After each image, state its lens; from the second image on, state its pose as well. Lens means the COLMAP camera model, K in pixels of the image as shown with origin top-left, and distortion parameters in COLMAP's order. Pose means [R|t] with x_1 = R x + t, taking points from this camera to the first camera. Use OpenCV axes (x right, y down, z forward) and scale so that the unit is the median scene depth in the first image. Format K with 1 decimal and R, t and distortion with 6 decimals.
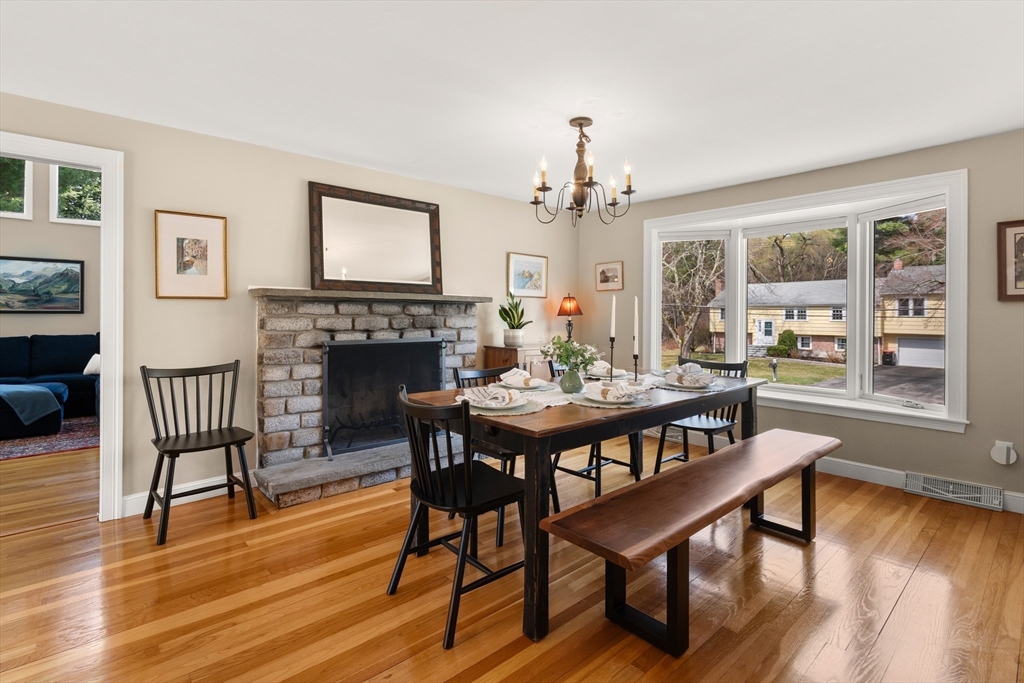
lens RADIAL K [[485.1, 0, 505.3], [0, 485.1, 319.0], [0, 0, 1]] dist [0.002729, 0.000738]
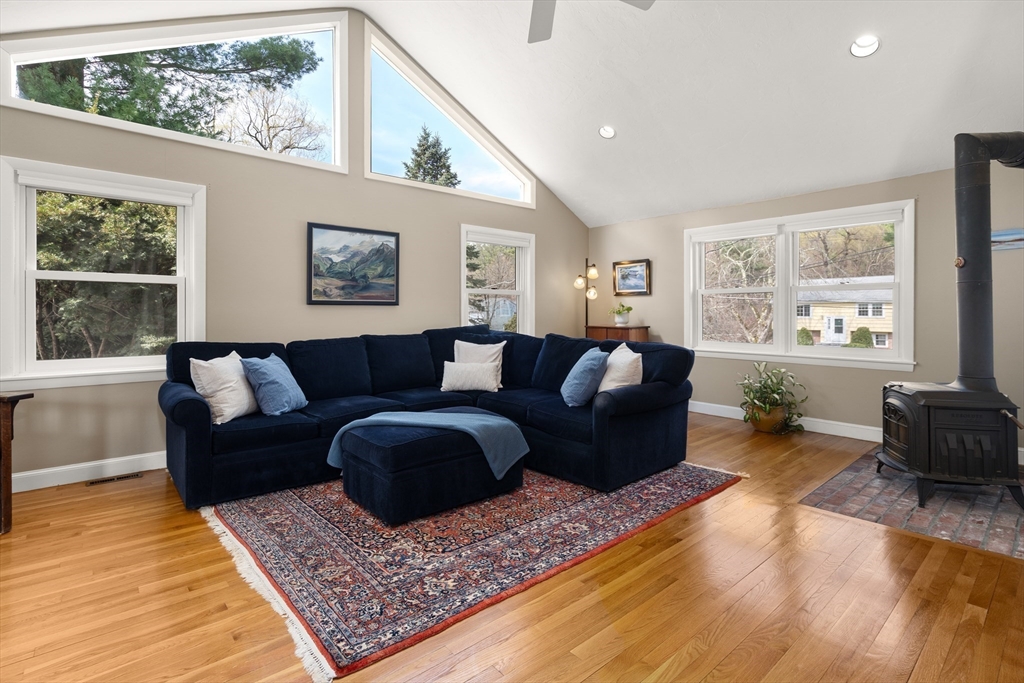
lens RADIAL K [[485.1, 0, 511.4], [0, 485.1, 318.0], [0, 0, 1]] dist [0.002729, 0.000738]
pose [[0.999994, -0.003136, 0.001703, -0.704143], [0.003133, 0.999994, 0.001636, 0.007074], [-0.001708, -0.001630, 0.999997, 0.274889]]
